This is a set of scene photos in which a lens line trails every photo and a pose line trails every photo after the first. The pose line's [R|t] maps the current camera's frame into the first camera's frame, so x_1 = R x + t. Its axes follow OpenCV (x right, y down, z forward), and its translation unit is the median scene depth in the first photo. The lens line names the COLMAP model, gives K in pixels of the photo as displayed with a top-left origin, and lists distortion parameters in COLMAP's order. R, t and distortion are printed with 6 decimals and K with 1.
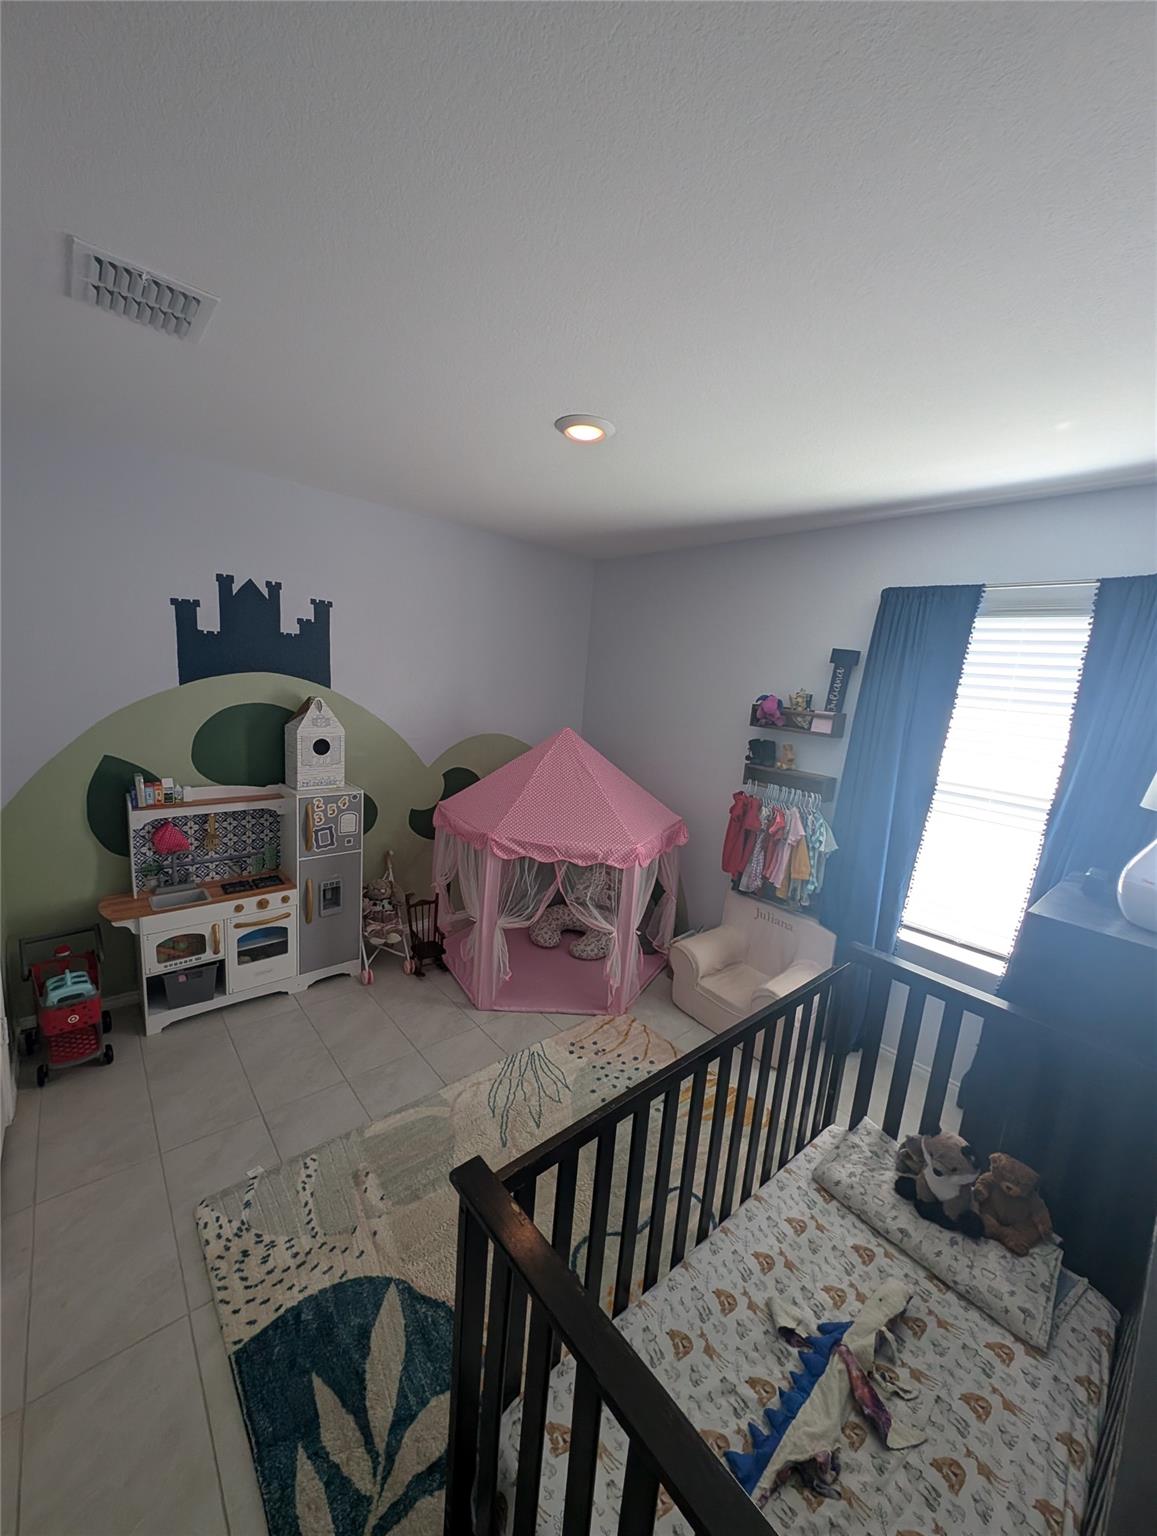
lens RADIAL K [[575.8, 0, 582.0], [0, 575.8, 773.4], [0, 0, 1]] dist [-0.002675, -0.001505]
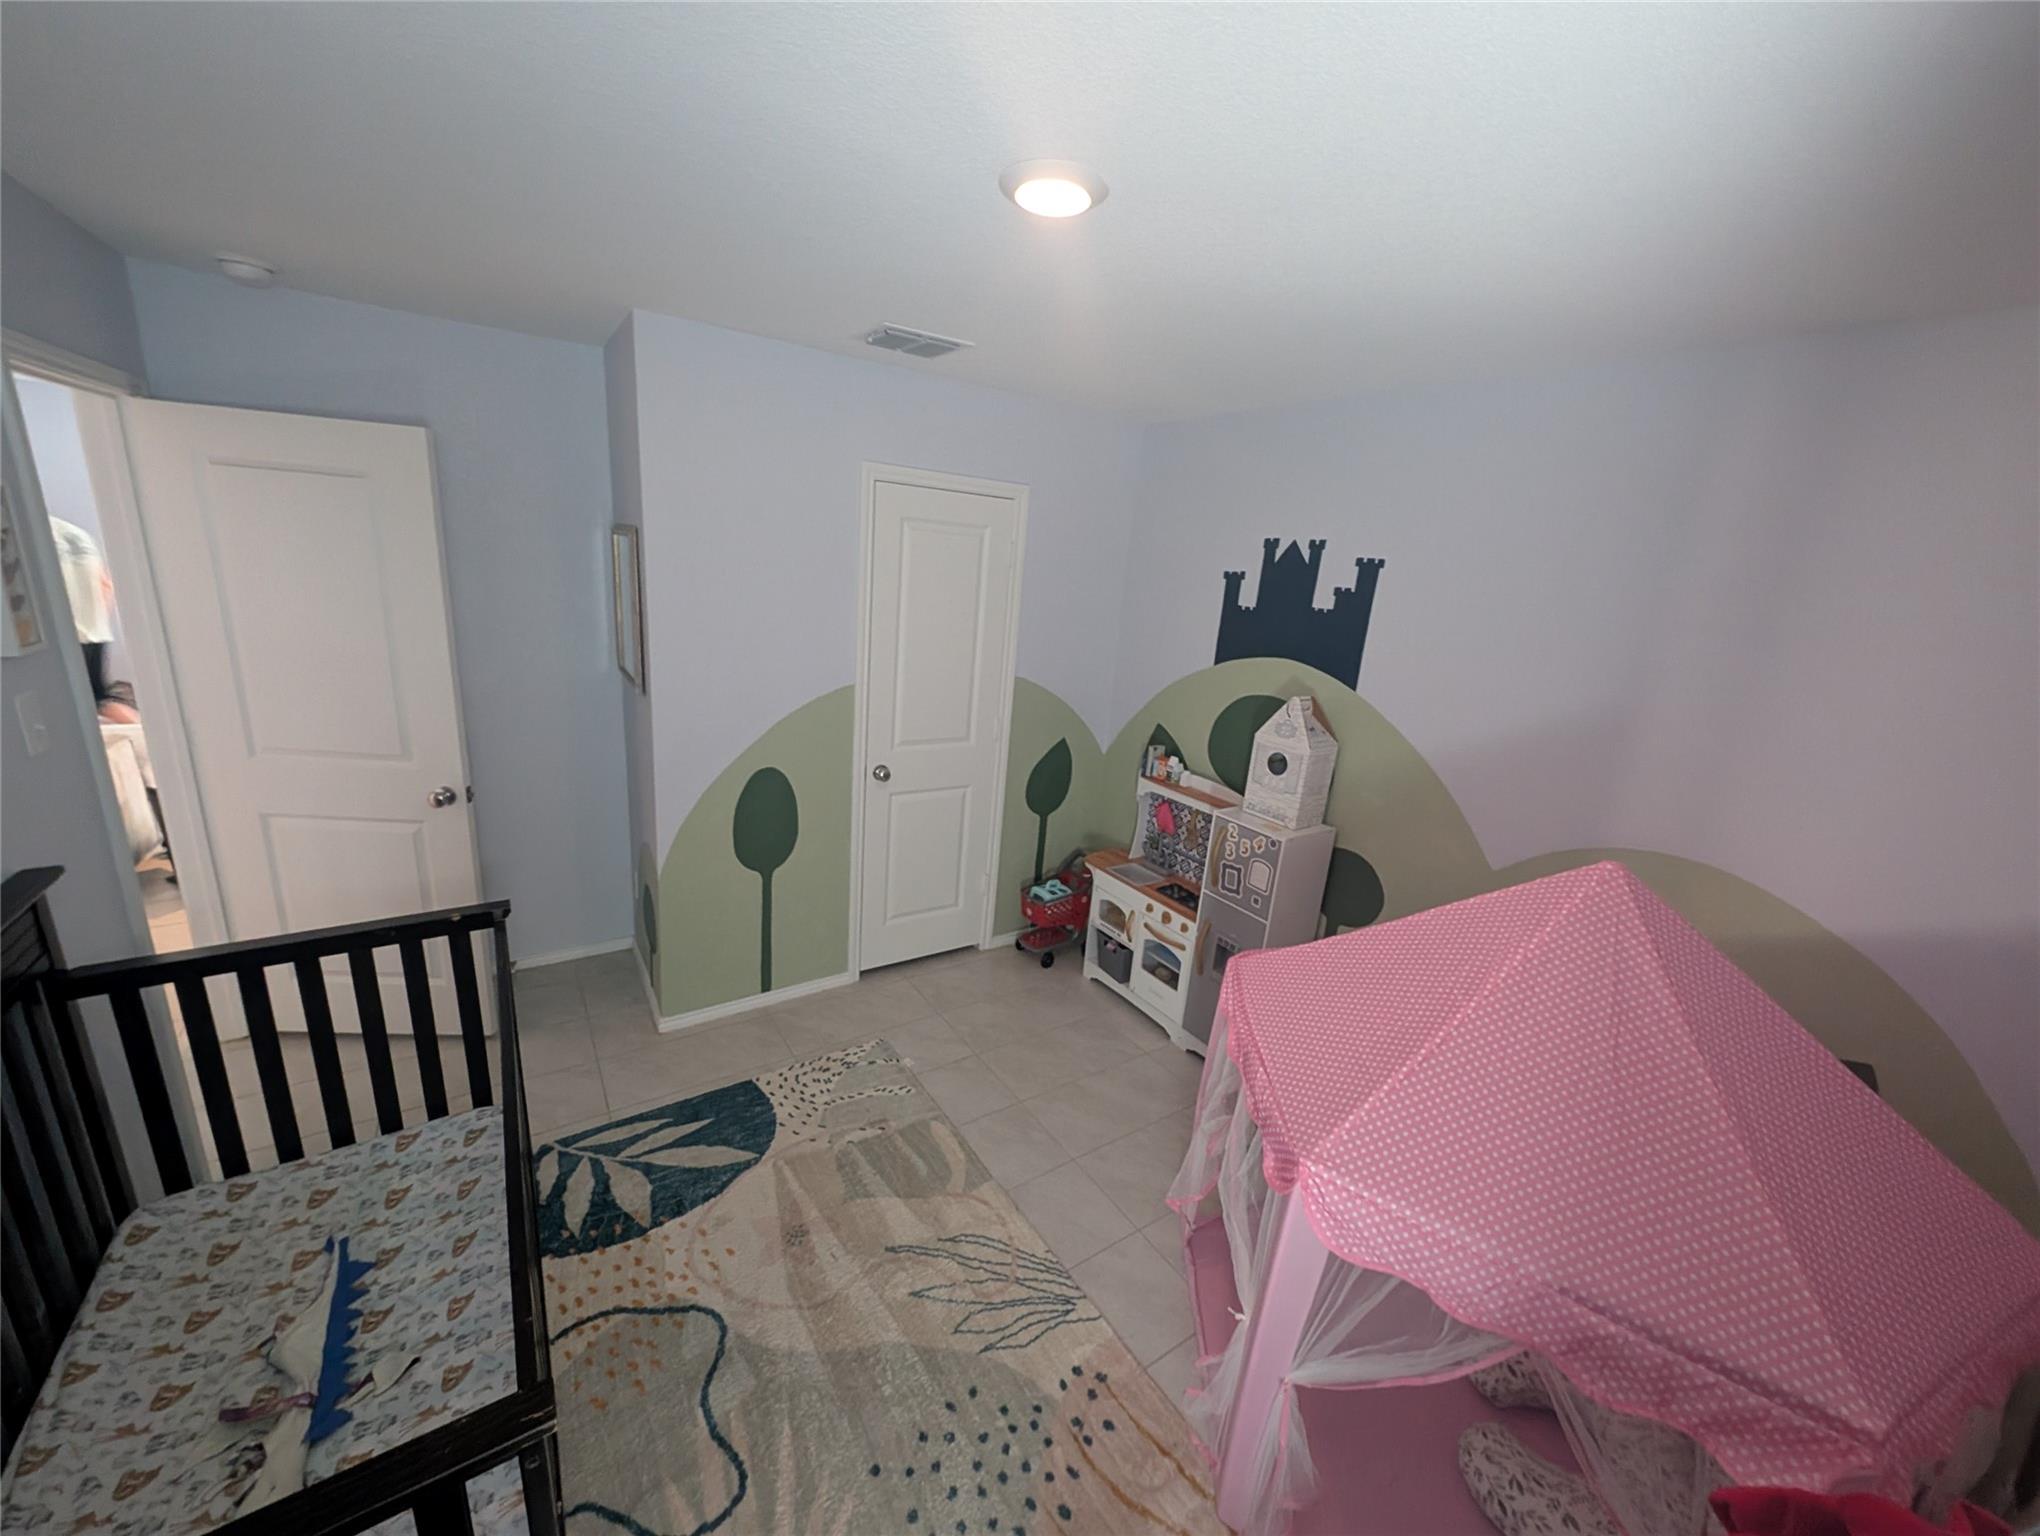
lens RADIAL K [[764.7, 0, 1022.2], [0, 764.7, 771.0], [0, 0, 1]] dist [-0.002675, -0.001505]
pose [[-0.122046, 0.180648, -0.975946, 0.561202], [-0.255608, 0.944409, 0.206775, -0.166135], [0.959046, 0.274695, -0.069086, 0.827104]]
